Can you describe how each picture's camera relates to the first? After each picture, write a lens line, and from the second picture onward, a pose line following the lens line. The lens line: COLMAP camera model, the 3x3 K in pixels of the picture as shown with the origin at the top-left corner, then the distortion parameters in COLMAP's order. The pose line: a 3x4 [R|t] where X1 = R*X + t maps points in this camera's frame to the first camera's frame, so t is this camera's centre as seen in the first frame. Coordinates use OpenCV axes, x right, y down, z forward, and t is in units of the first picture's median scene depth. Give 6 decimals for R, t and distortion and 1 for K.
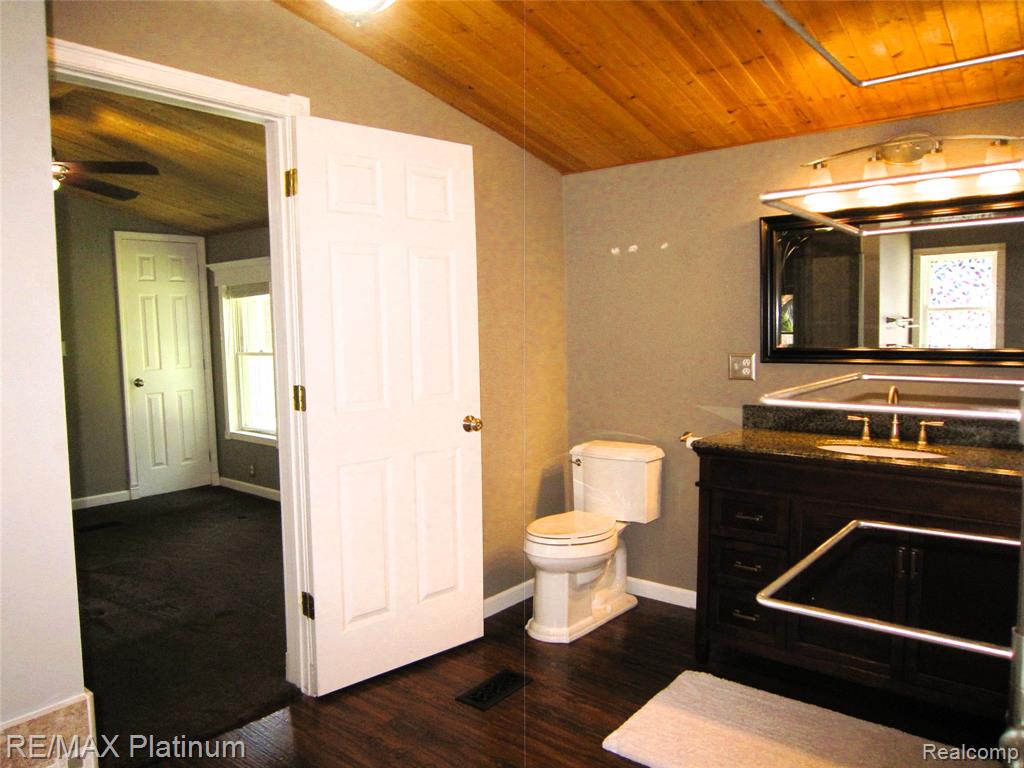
lens RADIAL K [[735.4, 0, 510.8], [0, 735.4, 377.2], [0, 0, 1]] dist [-0.062743, 0.031464]
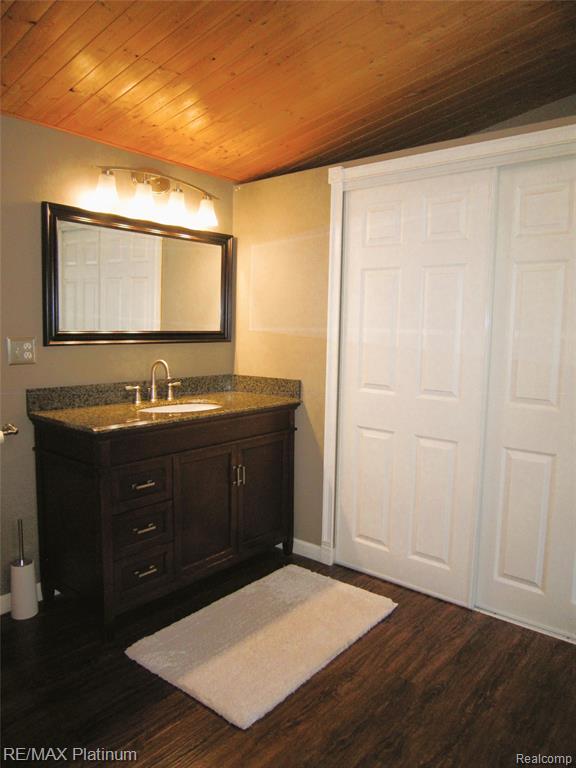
lens RADIAL K [[551.5, 0, 288.0], [0, 551.5, 384.0], [0, 0, 1]] dist [-0.062743, 0.031464]
pose [[-0.001314, -0.092818, 0.995682, -0.456731], [0.050037, 0.994430, 0.092768, -0.022609], [-0.998747, 0.049942, 0.003338, 0.732045]]
